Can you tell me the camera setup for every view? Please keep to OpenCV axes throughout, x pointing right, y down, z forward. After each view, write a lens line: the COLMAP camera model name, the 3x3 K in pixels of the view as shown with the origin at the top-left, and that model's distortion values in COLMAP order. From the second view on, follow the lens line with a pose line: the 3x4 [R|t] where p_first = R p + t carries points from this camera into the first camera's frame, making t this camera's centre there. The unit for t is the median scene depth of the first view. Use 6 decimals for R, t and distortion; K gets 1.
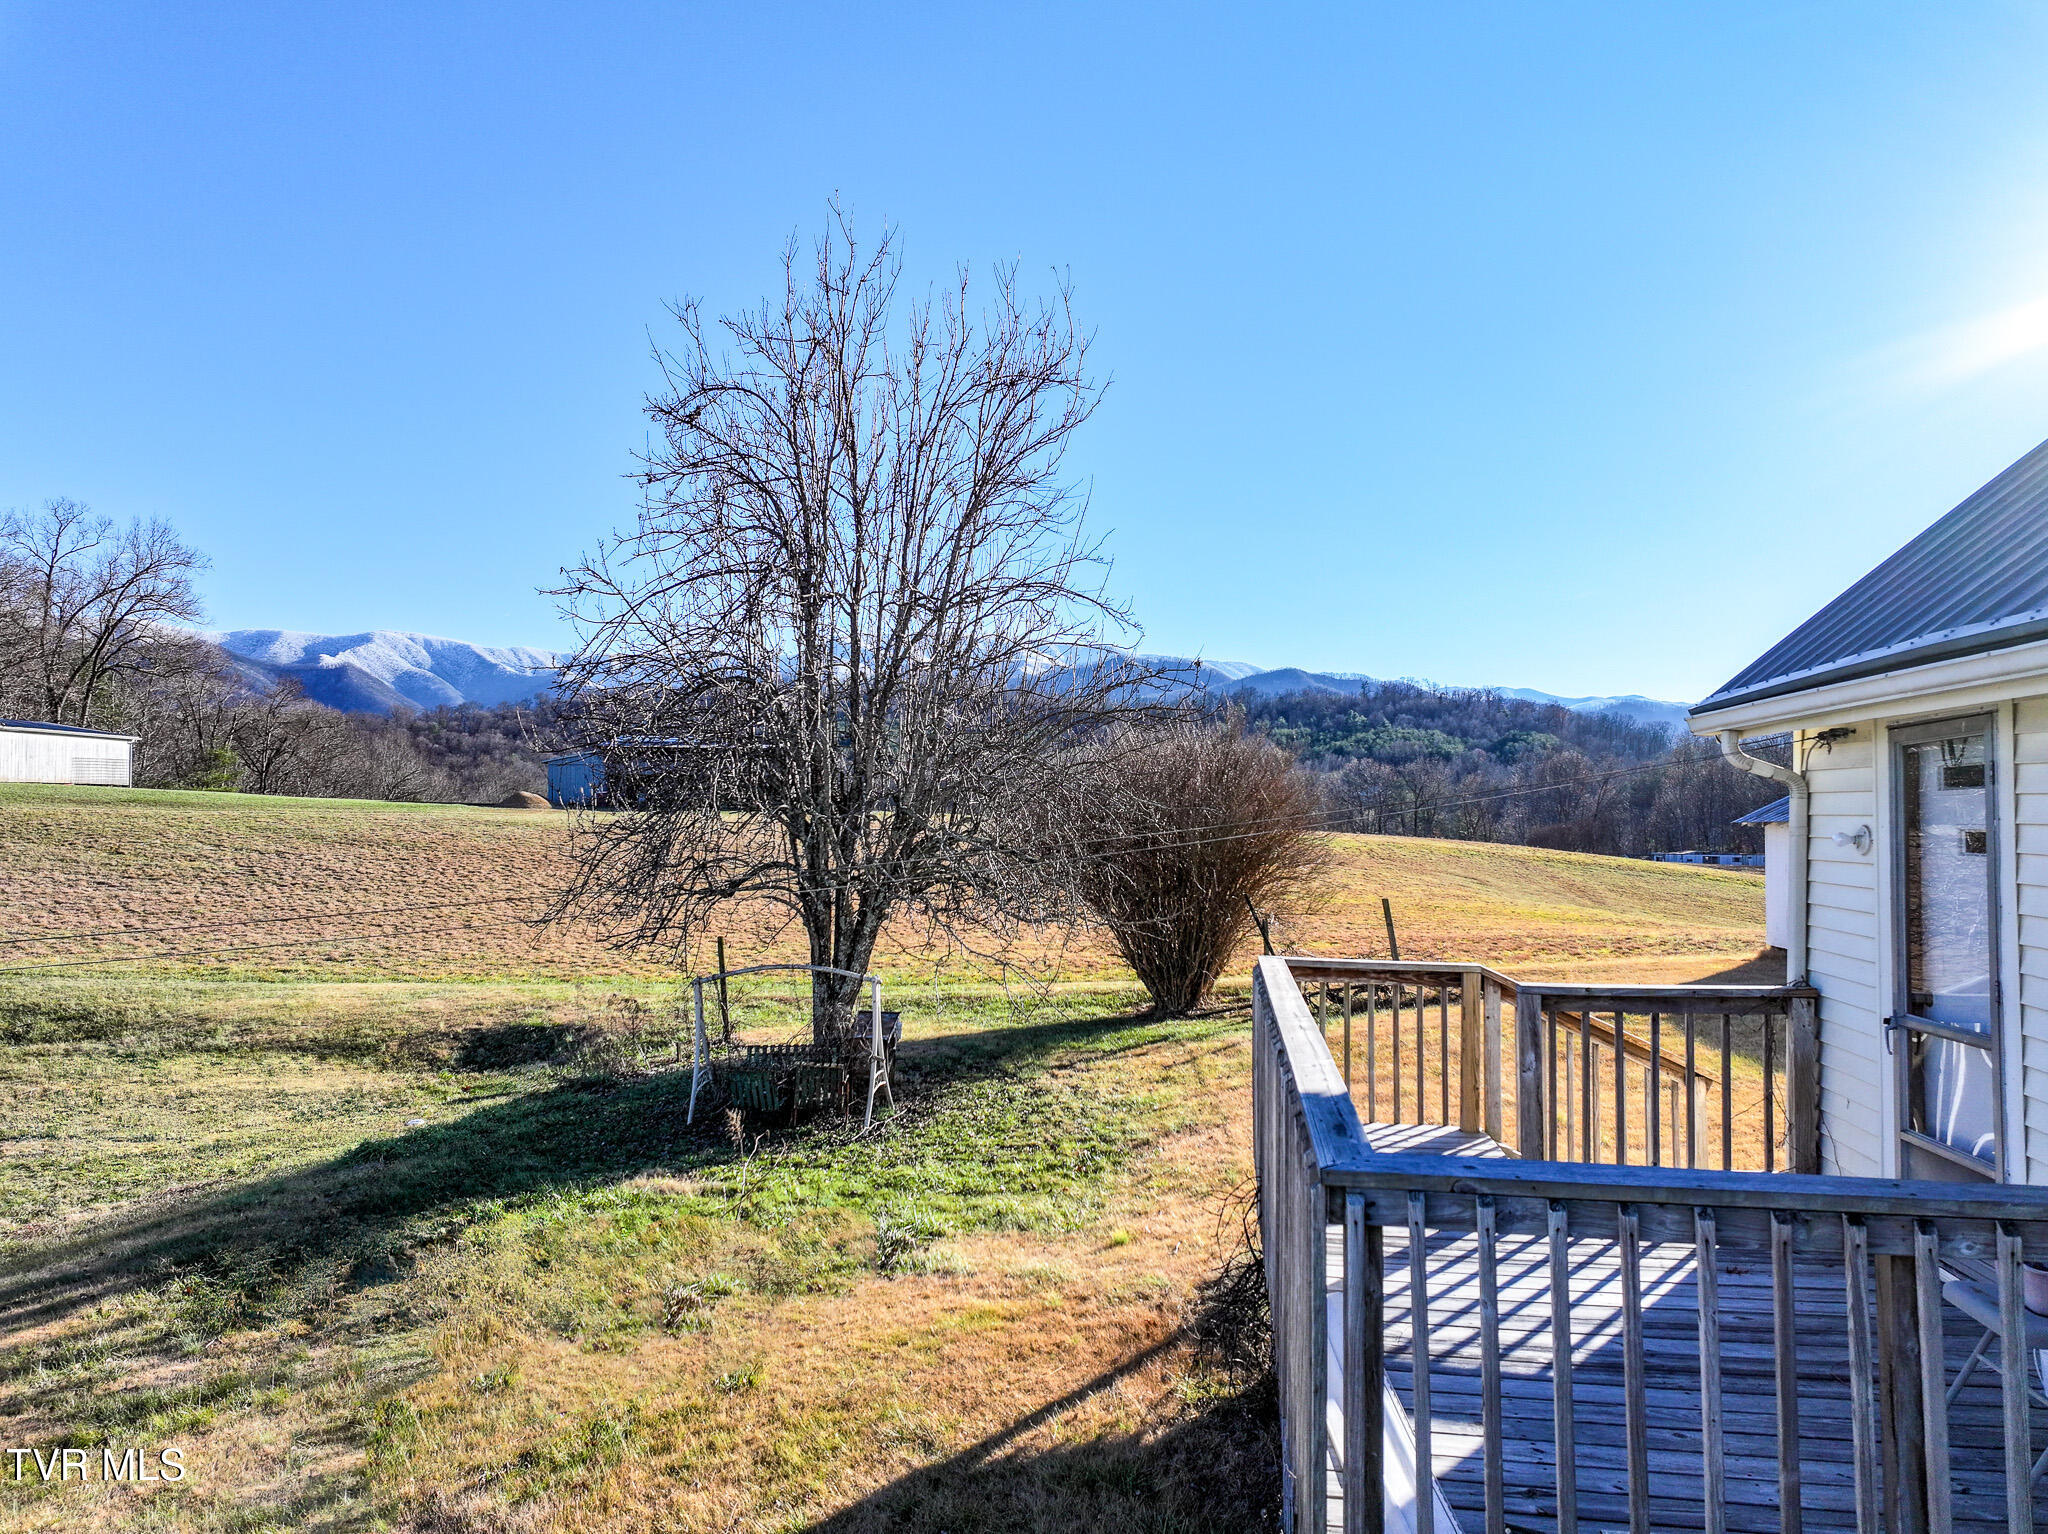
lens RADIAL K [[1434.1, 0, 1031.9], [0, 1434.1, 758.3], [0, 0, 1]] dist [-0.000887, 0.013665]
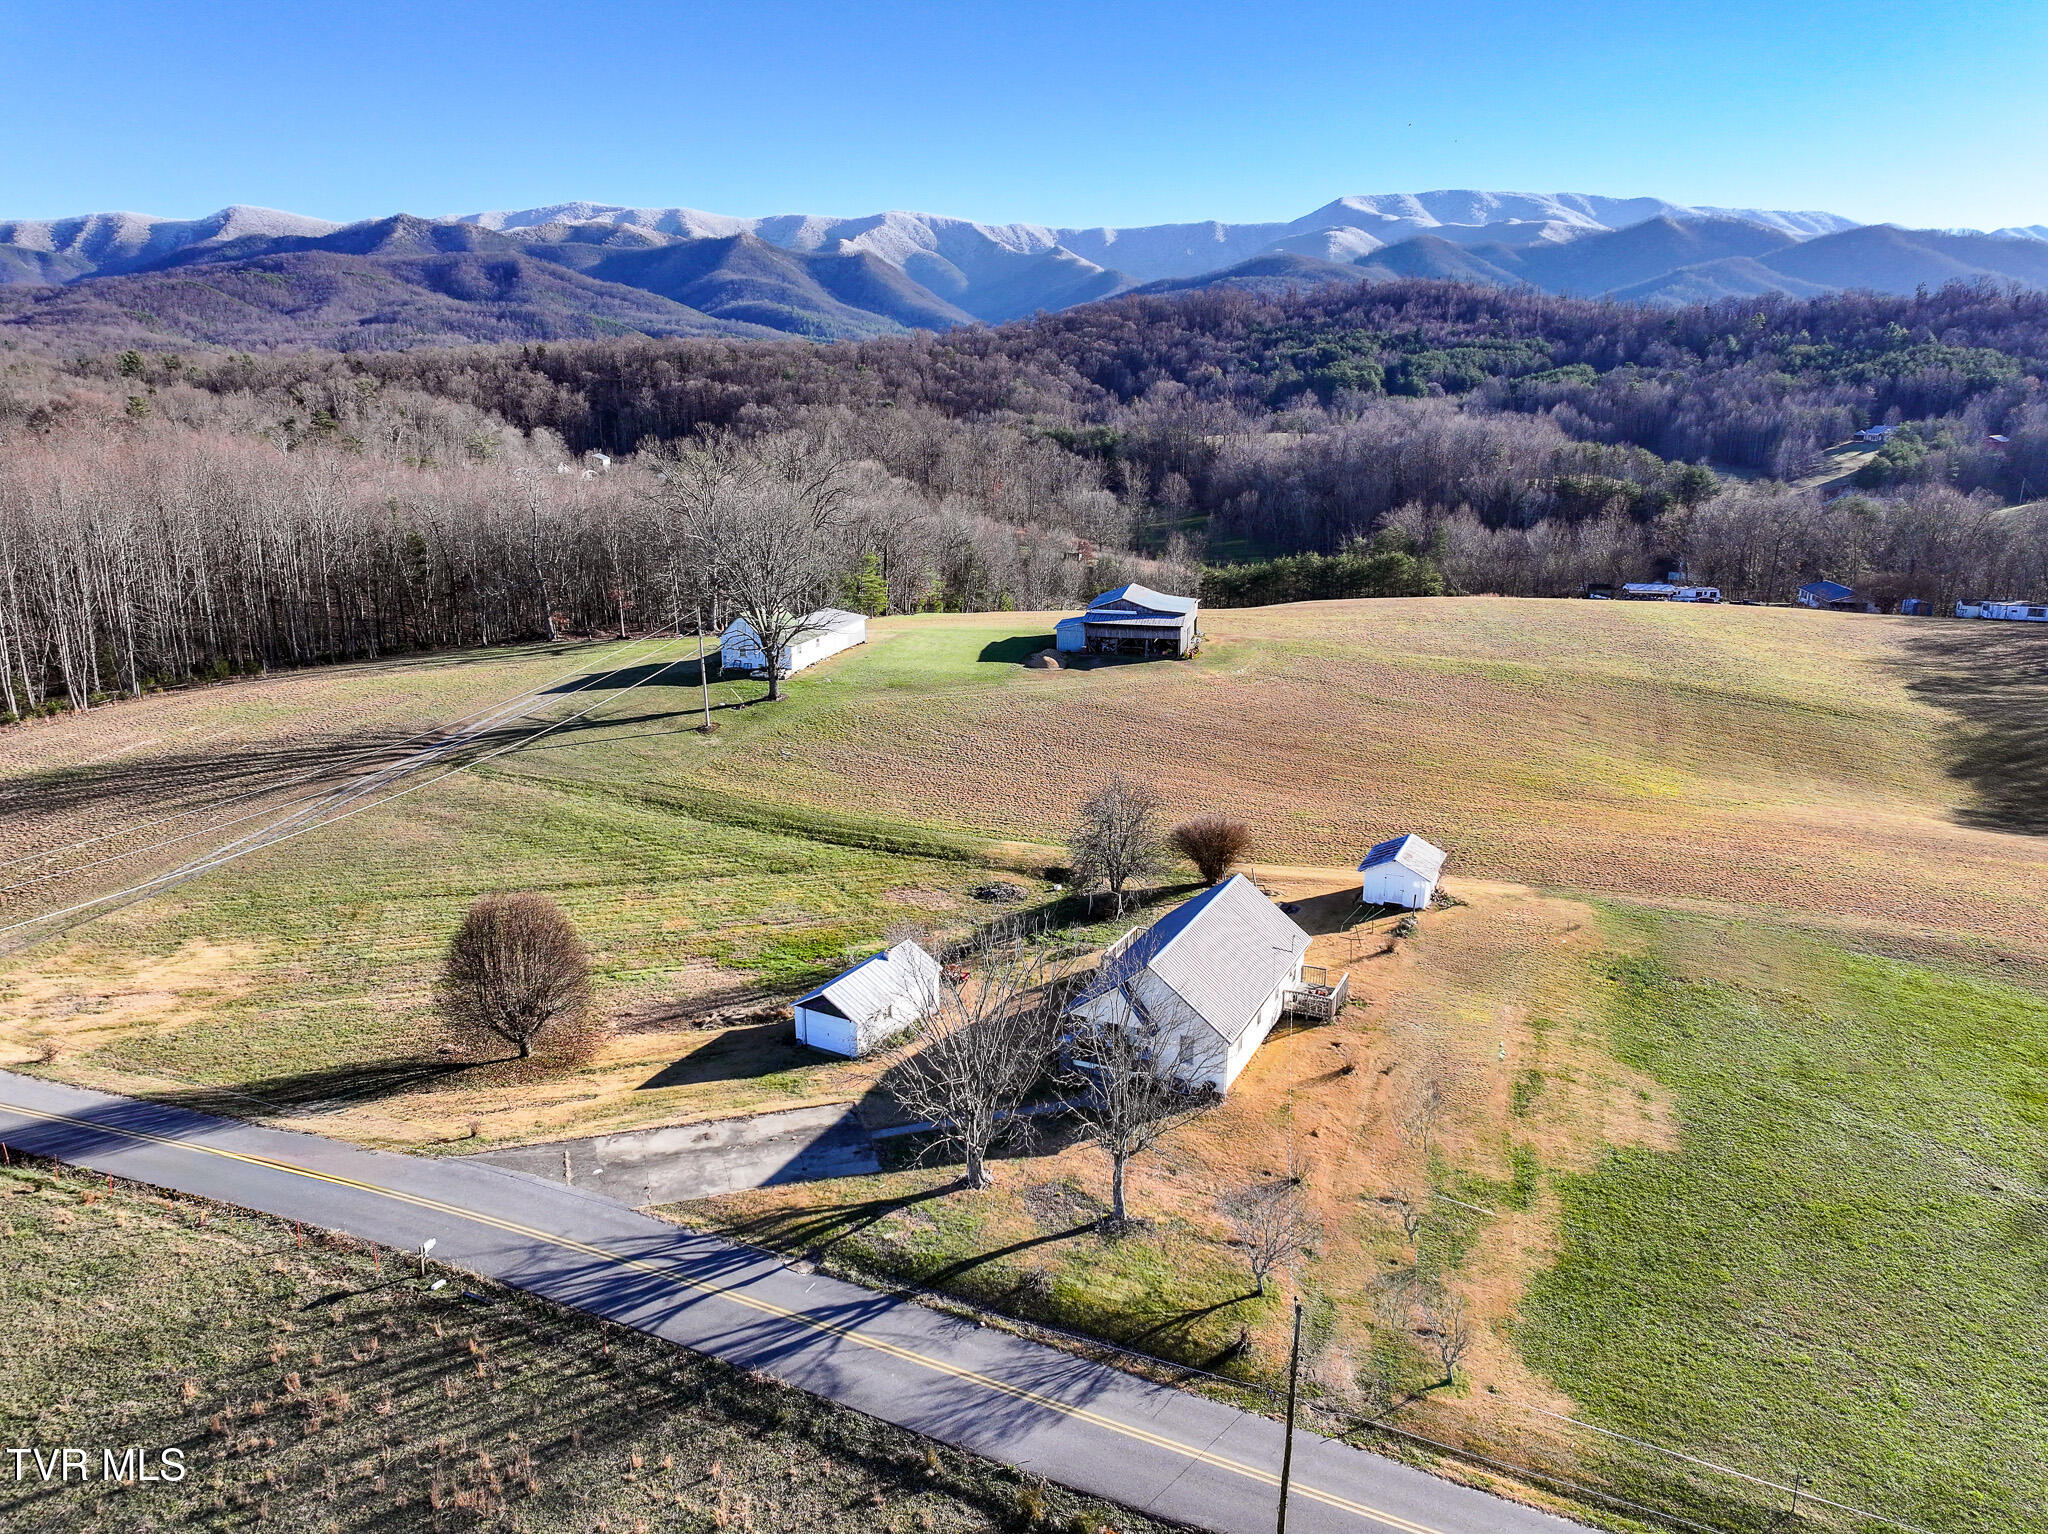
lens RADIAL K [[1436.9, 0, 1030.4], [0, 1436.9, 759.9], [0, 0, 1]] dist [-0.003243, 0.020519]
pose [[0.944347, 0.084730, -0.317853, 0.027710], [0.010287, 0.958179, 0.285984, -0.041764], [0.328791, -0.273337, 0.903982, -0.086700]]
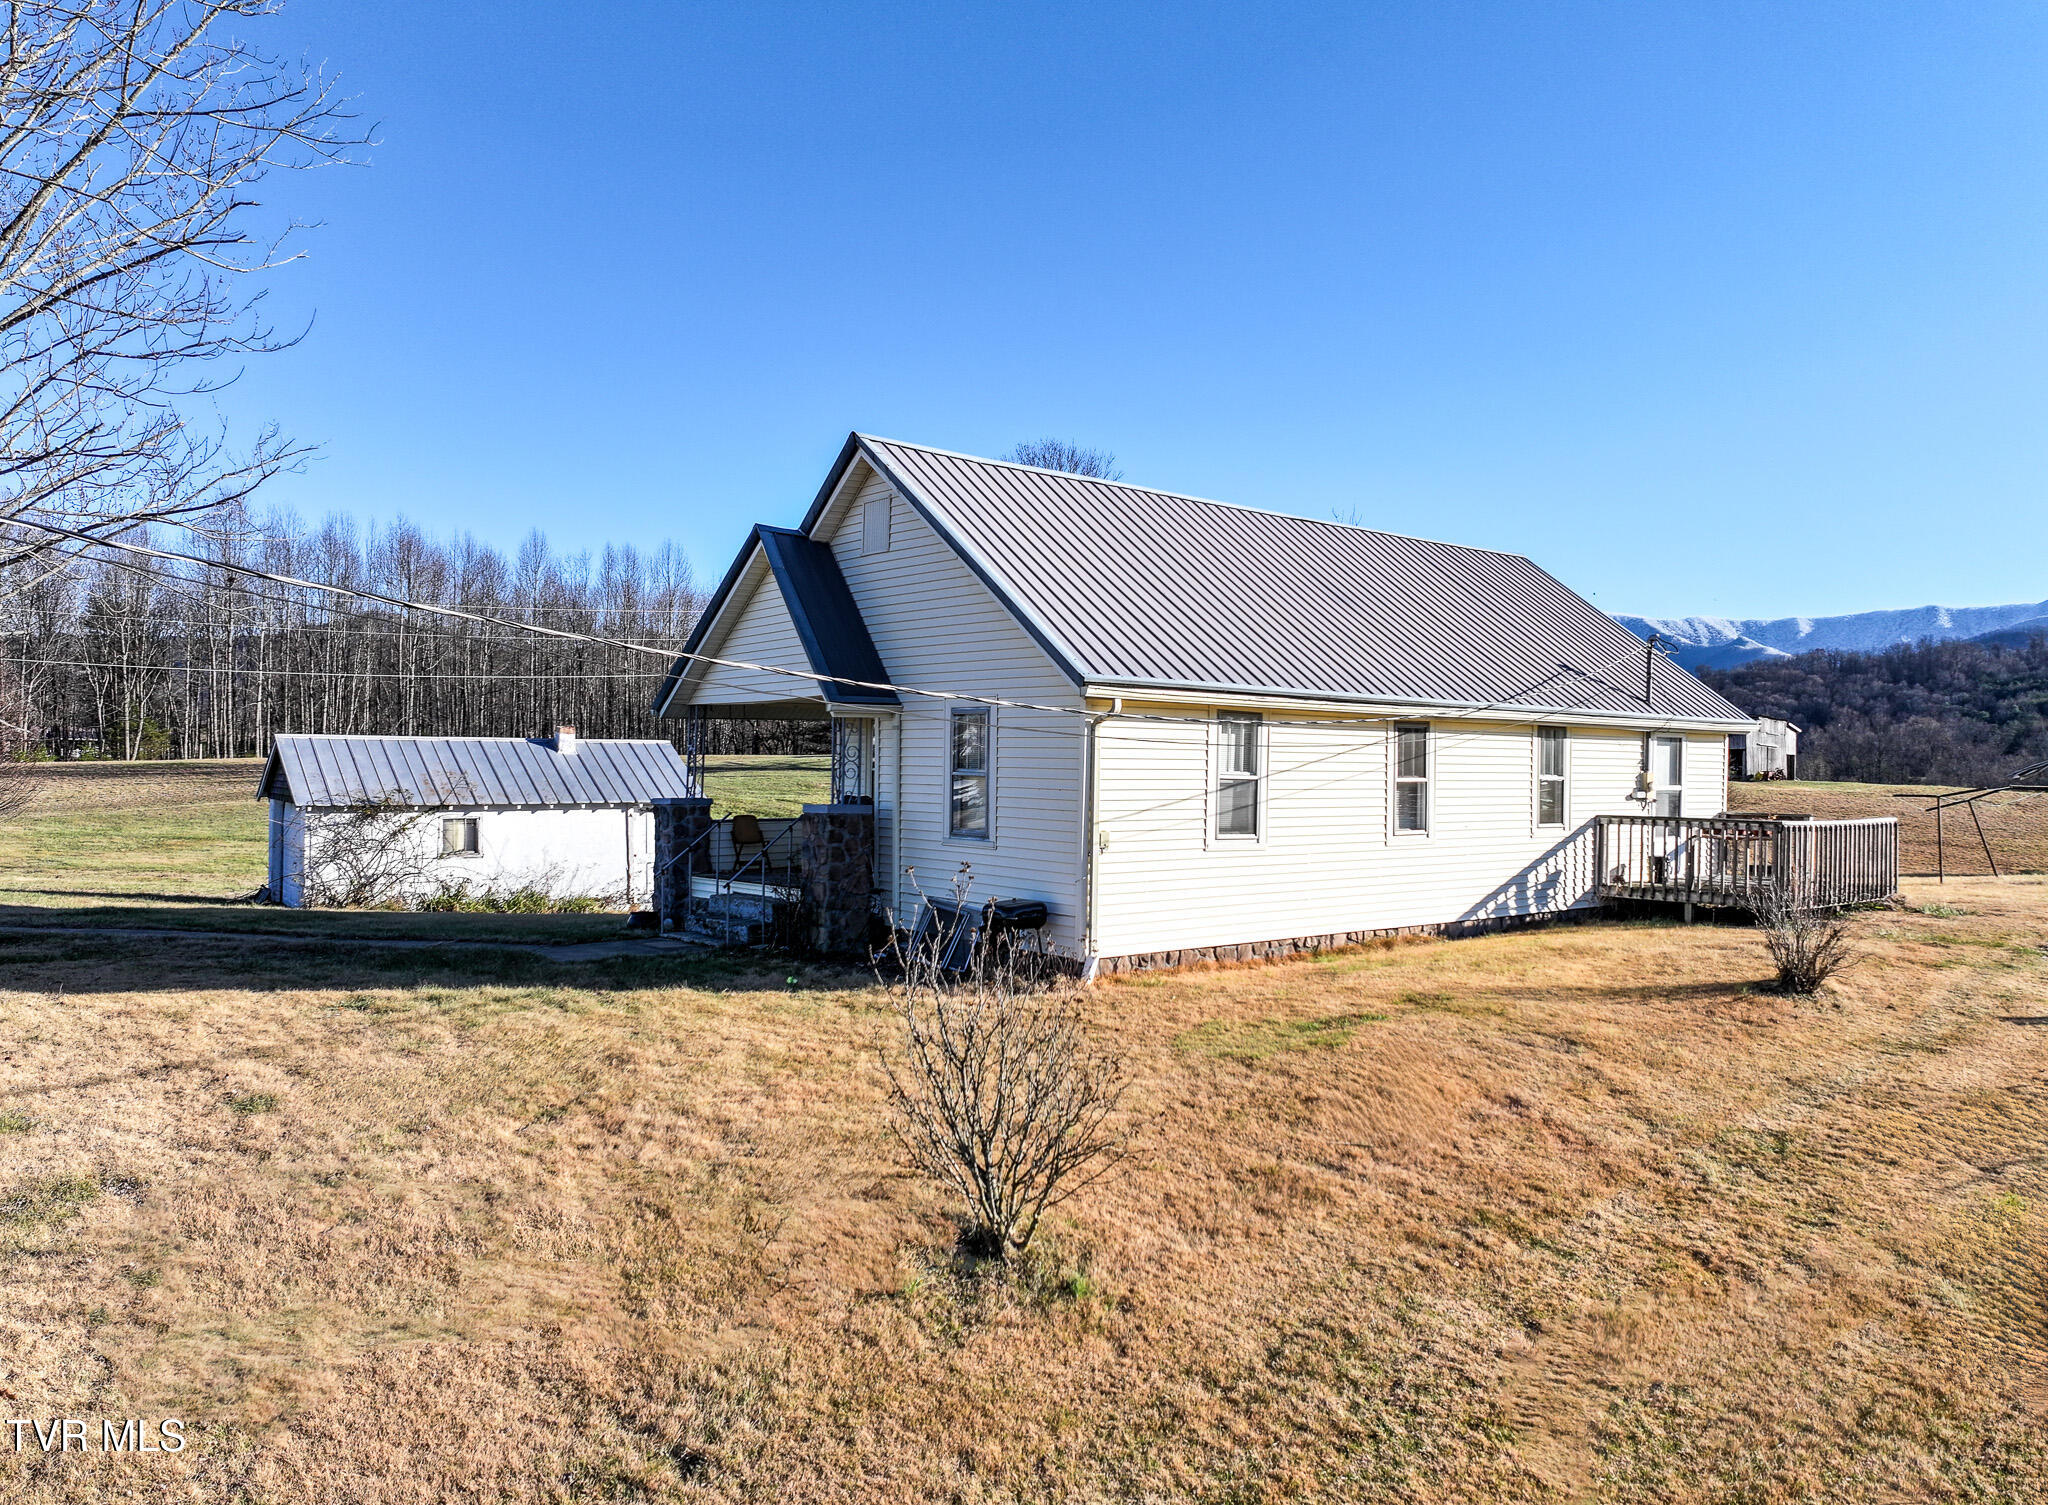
lens RADIAL K [[1448.1, 0, 1044.6], [0, 1448.1, 758.9], [0, 0, 1]] dist [0.005028, 0.006786]
pose [[0.719922, -0.001078, -0.694055, 0.025443], [0.013172, 0.999840, 0.012109, -0.000185], [0.693930, -0.017860, 0.719821, -0.023360]]
